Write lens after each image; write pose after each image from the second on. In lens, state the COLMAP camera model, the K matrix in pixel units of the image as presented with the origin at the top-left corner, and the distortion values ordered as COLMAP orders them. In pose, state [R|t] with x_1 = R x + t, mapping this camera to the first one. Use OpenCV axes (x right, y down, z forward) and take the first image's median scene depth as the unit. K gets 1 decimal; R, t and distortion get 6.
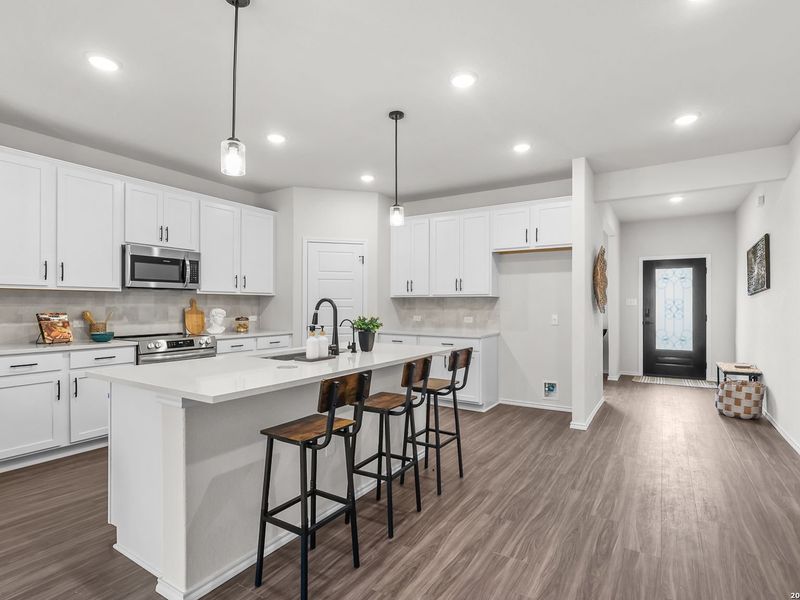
lens RADIAL K [[416.9, 0, 399.3], [0, 416.9, 305.5], [0, 0, 1]] dist [-0.002757, 0.000414]
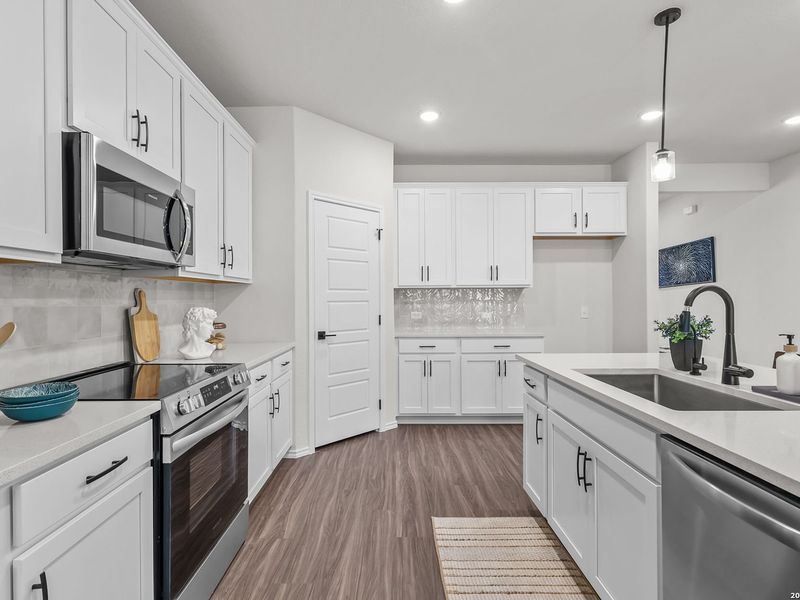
lens RADIAL K [[414.7, 0, 396.3], [0, 414.7, 298.7], [0, 0, 1]] dist [0.000336, 0.000097]
pose [[0.842885, -0.007887, 0.538036, -0.502988], [0.008161, 0.999965, 0.001873, -0.002152], [-0.538032, 0.002812, 0.842920, 0.448448]]
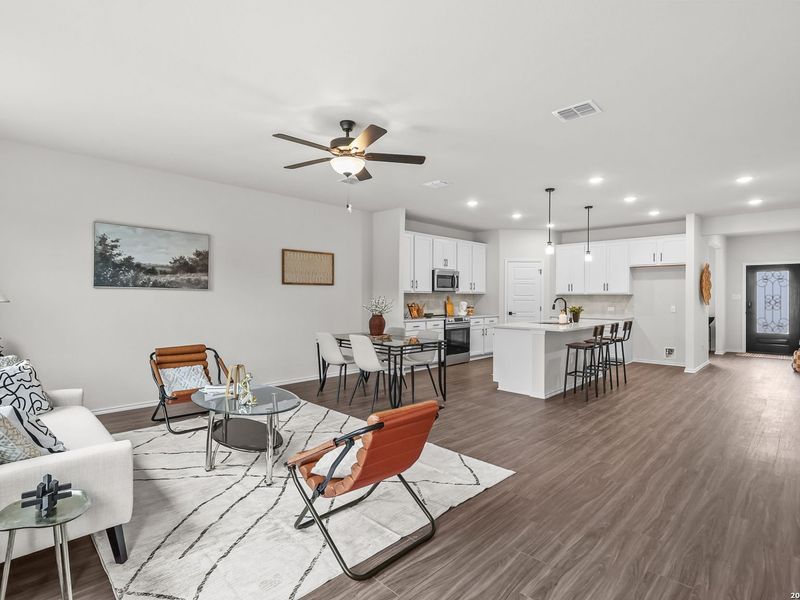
lens RADIAL K [[409.2, 0, 396.7], [0, 409.2, 298.8], [0, 0, 1]] dist [-0.001293, 0.000516]
pose [[0.976148, 0.001048, -0.217103, -0.329862], [-0.000220, 0.999993, 0.003841, -0.011230], [0.217106, -0.003702, 0.976141, -0.780288]]
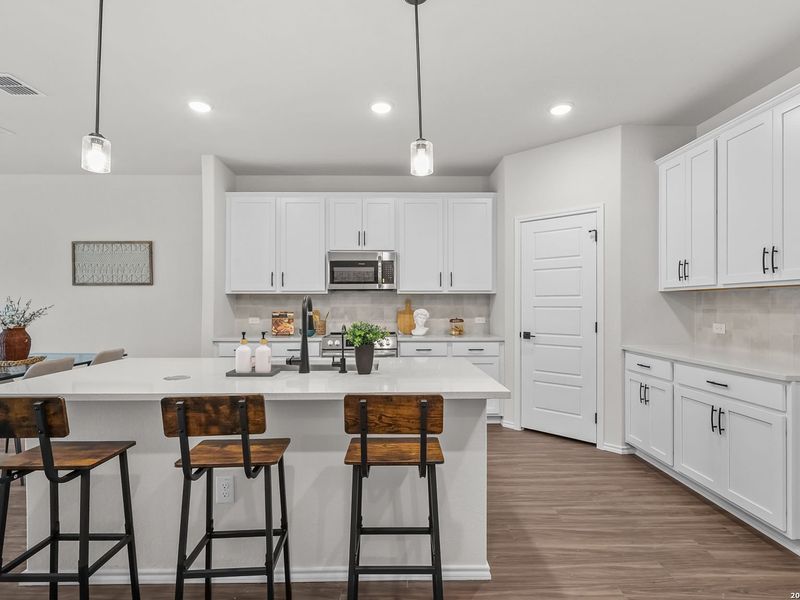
lens RADIAL K [[415.8, 0, 399.4], [0, 415.8, 303.3], [0, 0, 1]] dist [-0.002662, -0.000412]
pose [[0.553925, -0.006229, -0.832543, 0.325929], [0.002095, 0.999979, -0.006088, 0.000456], [0.832564, 0.001628, 0.553927, 0.430842]]
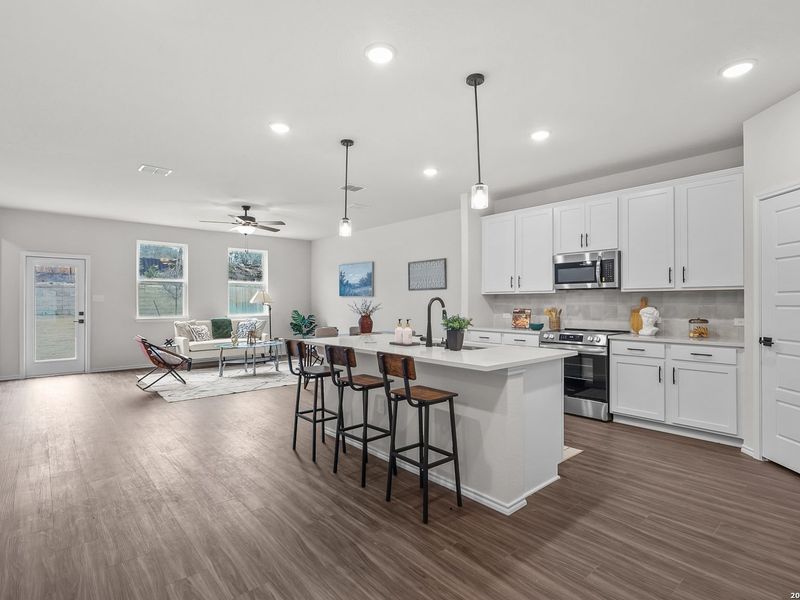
lens RADIAL K [[412.3, 0, 399.6], [0, 412.3, 301.1], [0, 0, 1]] dist [-0.003618, -0.000986]
pose [[-0.280009, -0.006924, -0.959972, 0.564060], [-0.001000, 0.999976, -0.006921, 0.000567], [0.959997, -0.000978, -0.280009, 0.729469]]
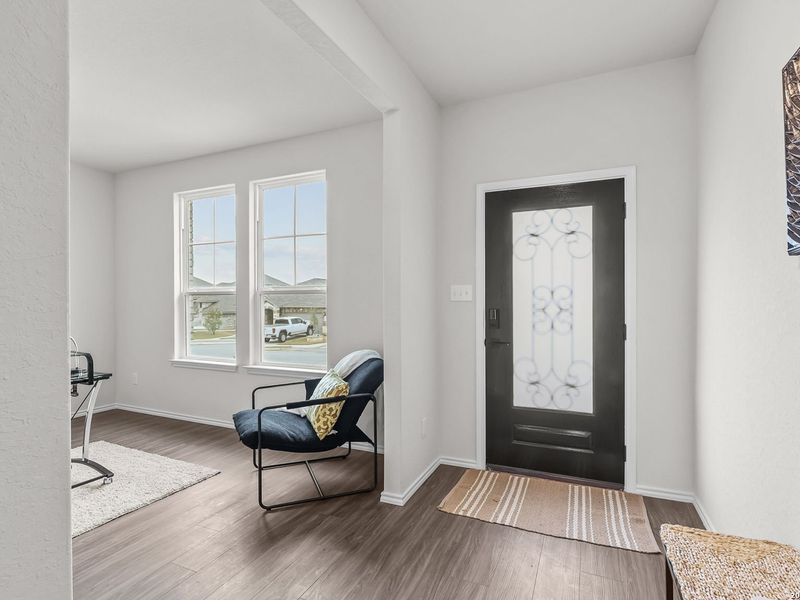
lens RADIAL K [[416.9, 0, 399.3], [0, 416.9, 305.5], [0, 0, 1]] dist [-0.002757, 0.000414]
pose [[0.989405, -0.003572, 0.145140, 0.682237], [0.002941, 0.999985, 0.004564, 0.003905], [-0.145154, -0.004089, 0.989401, 0.931672]]
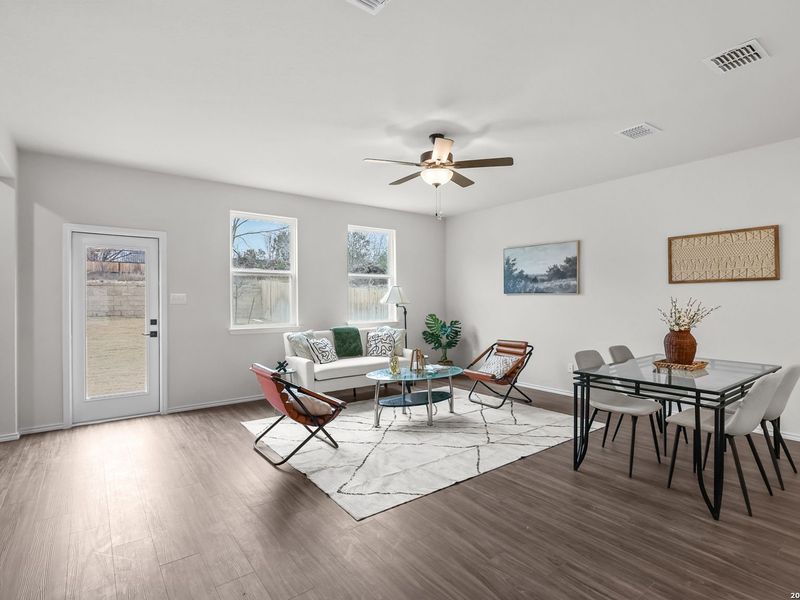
lens RADIAL K [[412.3, 0, 399.6], [0, 412.3, 301.1], [0, 0, 1]] dist [-0.003618, -0.000986]
pose [[-0.348237, -0.001534, -0.937405, 0.161196], [0.001681, 0.999996, -0.002261, -0.009198], [0.937405, -0.002363, -0.348233, 0.083631]]
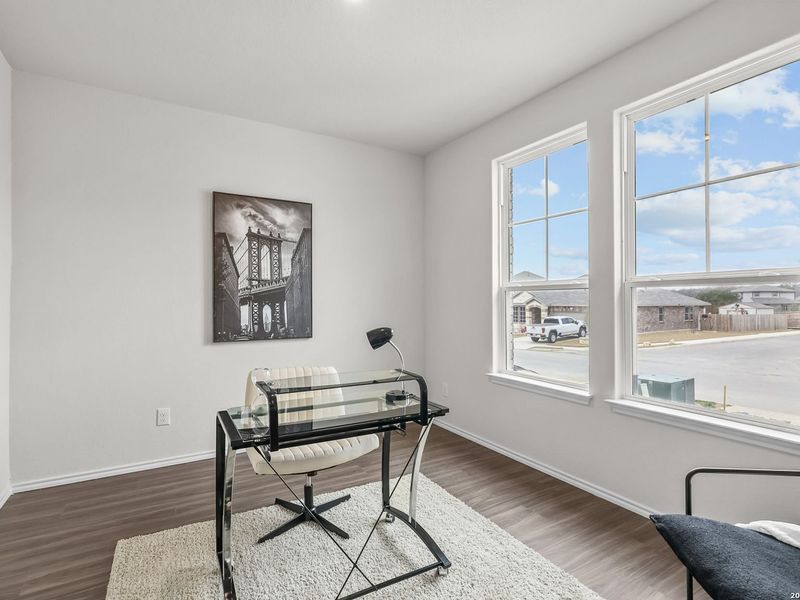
lens RADIAL K [[412.3, 0, 399.6], [0, 412.3, 301.1], [0, 0, 1]] dist [-0.003618, -0.000986]
pose [[0.895320, -0.003802, -0.445407, 0.493174], [0.002250, 0.999989, -0.004014, 0.003855], [0.445417, 0.002592, 0.895319, 1.213608]]
